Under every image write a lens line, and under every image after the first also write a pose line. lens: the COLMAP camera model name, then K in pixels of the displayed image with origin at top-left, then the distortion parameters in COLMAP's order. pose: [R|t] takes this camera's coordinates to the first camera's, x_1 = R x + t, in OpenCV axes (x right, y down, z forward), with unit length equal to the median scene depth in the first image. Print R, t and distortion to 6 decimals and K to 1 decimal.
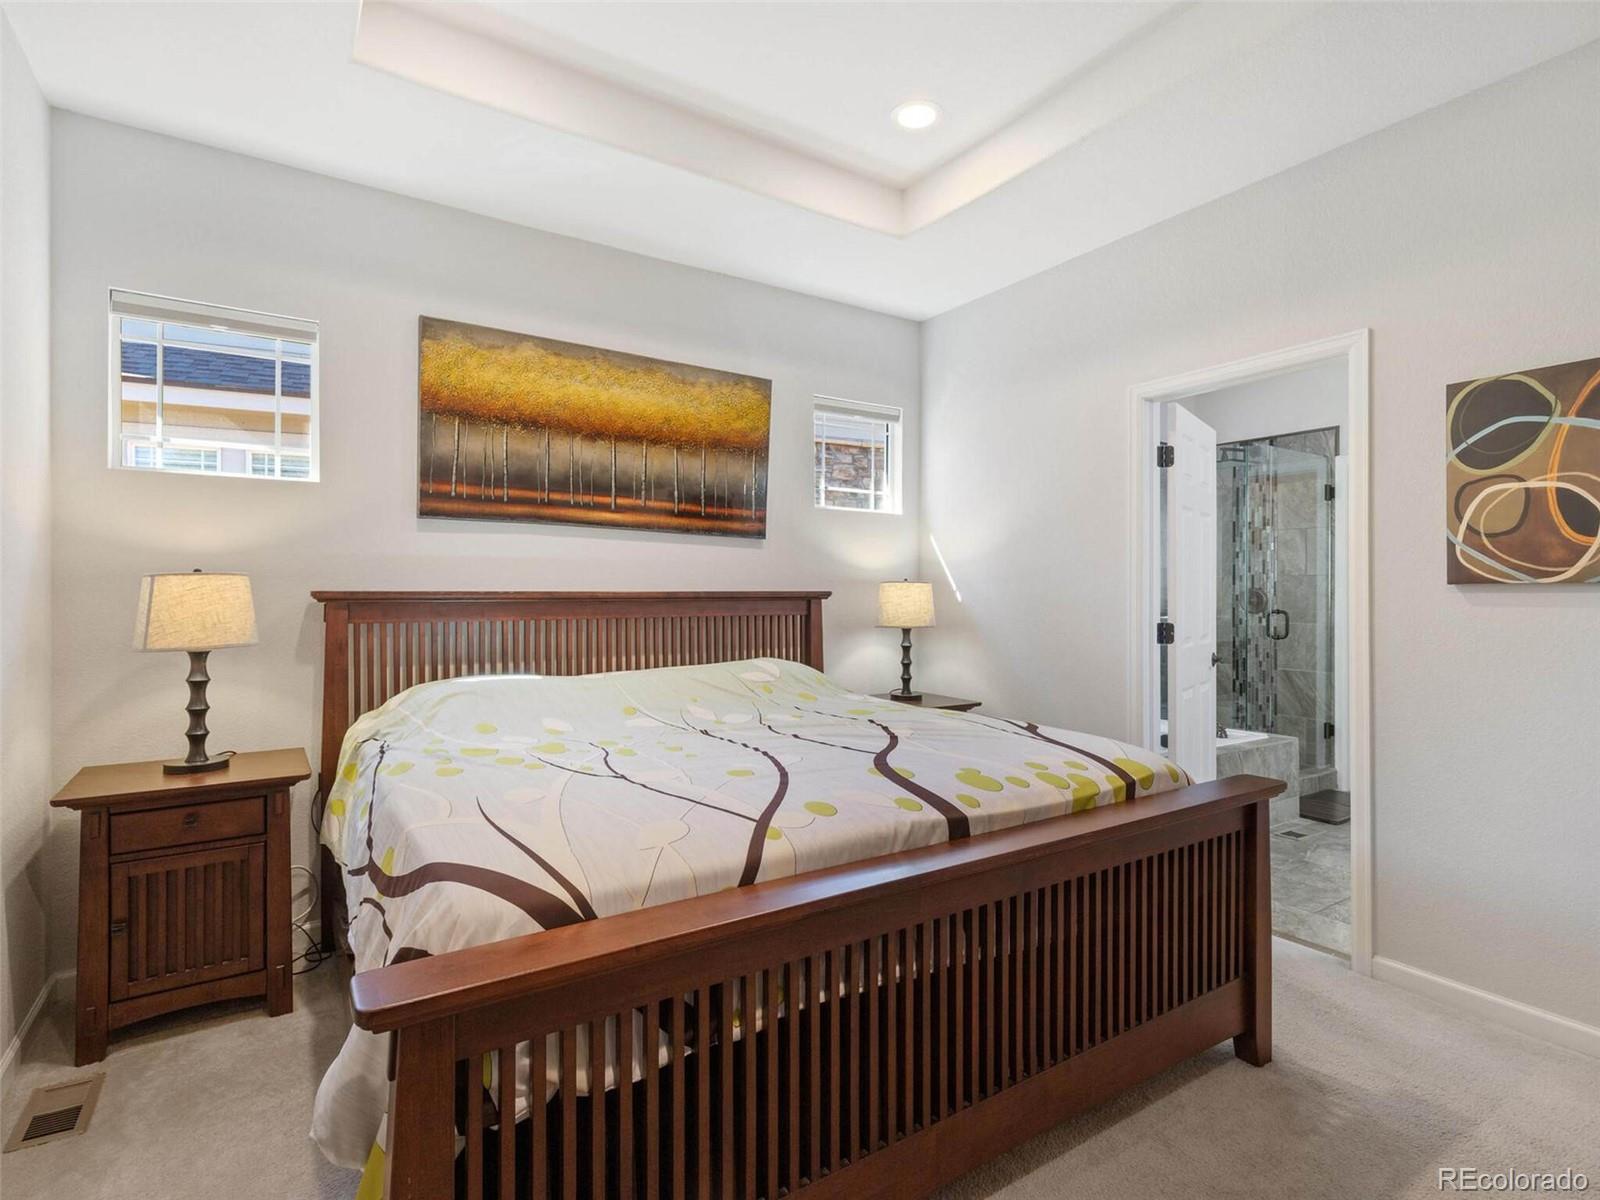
lens RADIAL K [[808.6, 0, 810.7], [0, 808.6, 592.9], [0, 0, 1]] dist [0.007595, -0.001680]
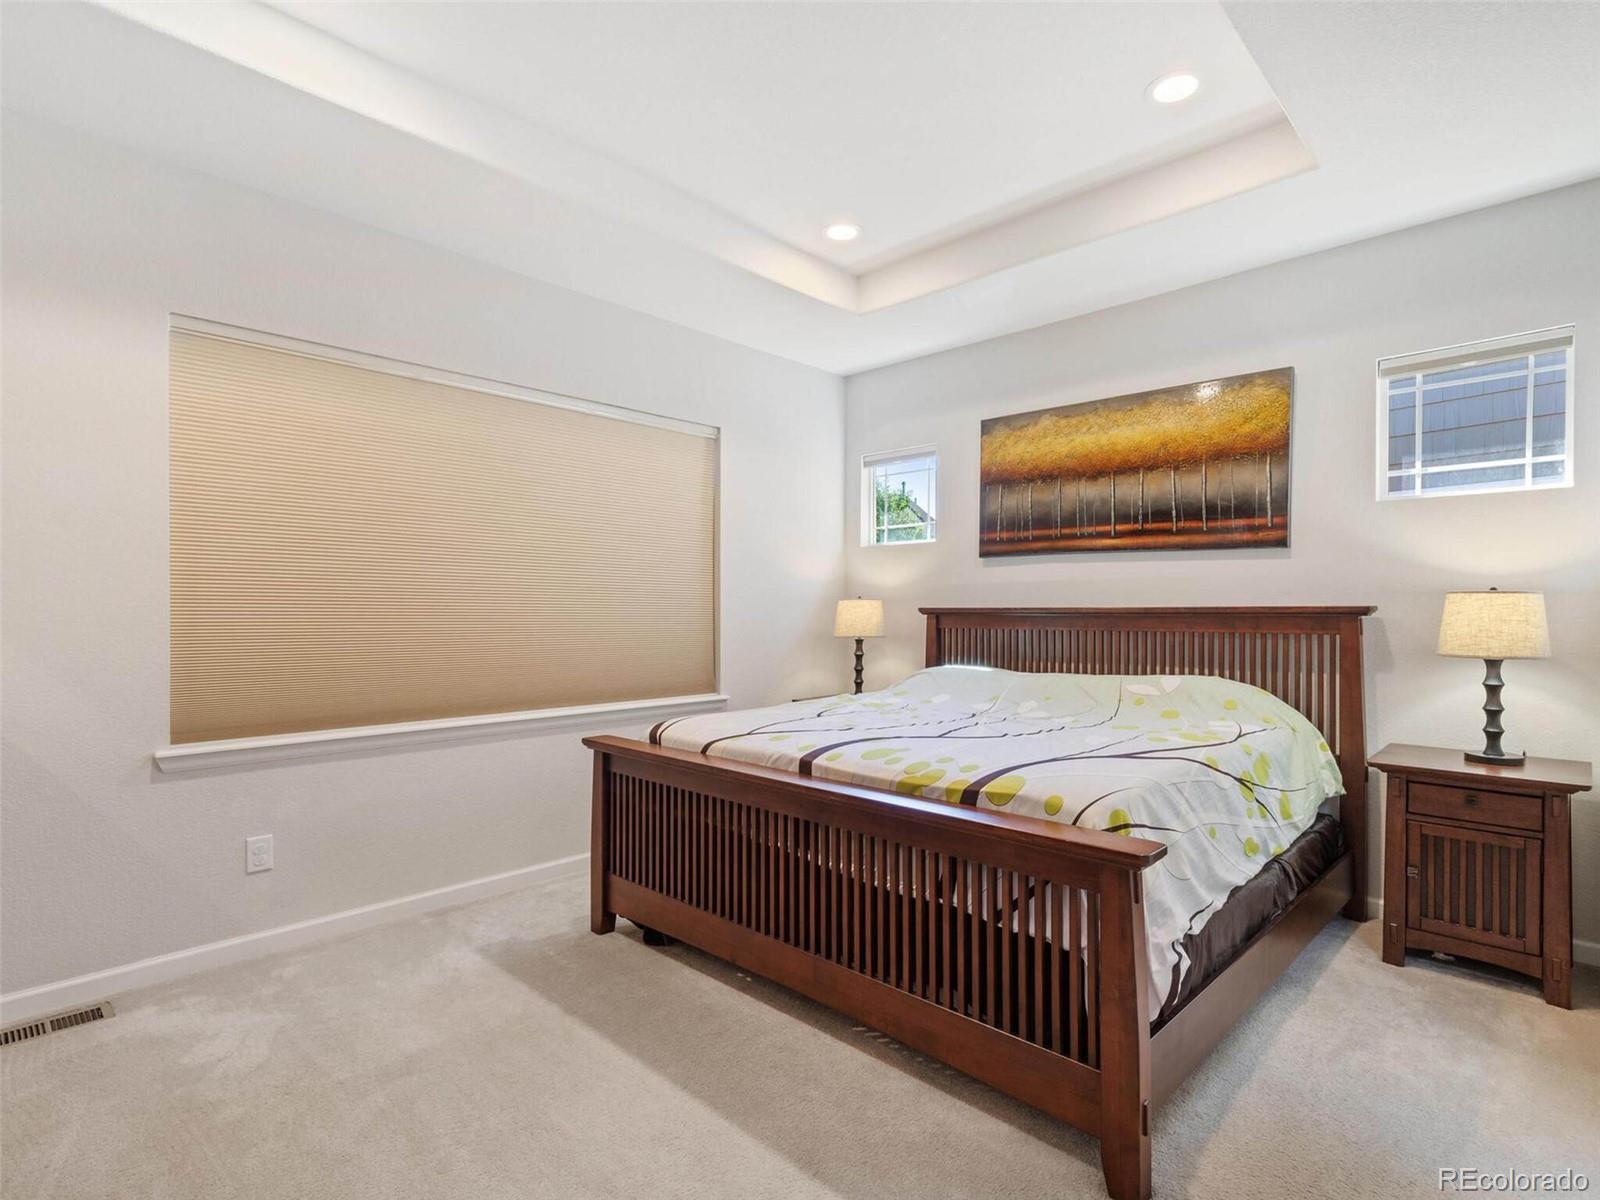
lens RADIAL K [[808.6, 0, 813.4], [0, 808.6, 606.1], [0, 0, 1]] dist [0.007595, -0.001680]
pose [[0.222808, -0.006633, -0.974840, 0.792685], [-0.000282, 0.999976, -0.006869, 0.004542], [0.974862, 0.001806, 0.222801, 0.337942]]
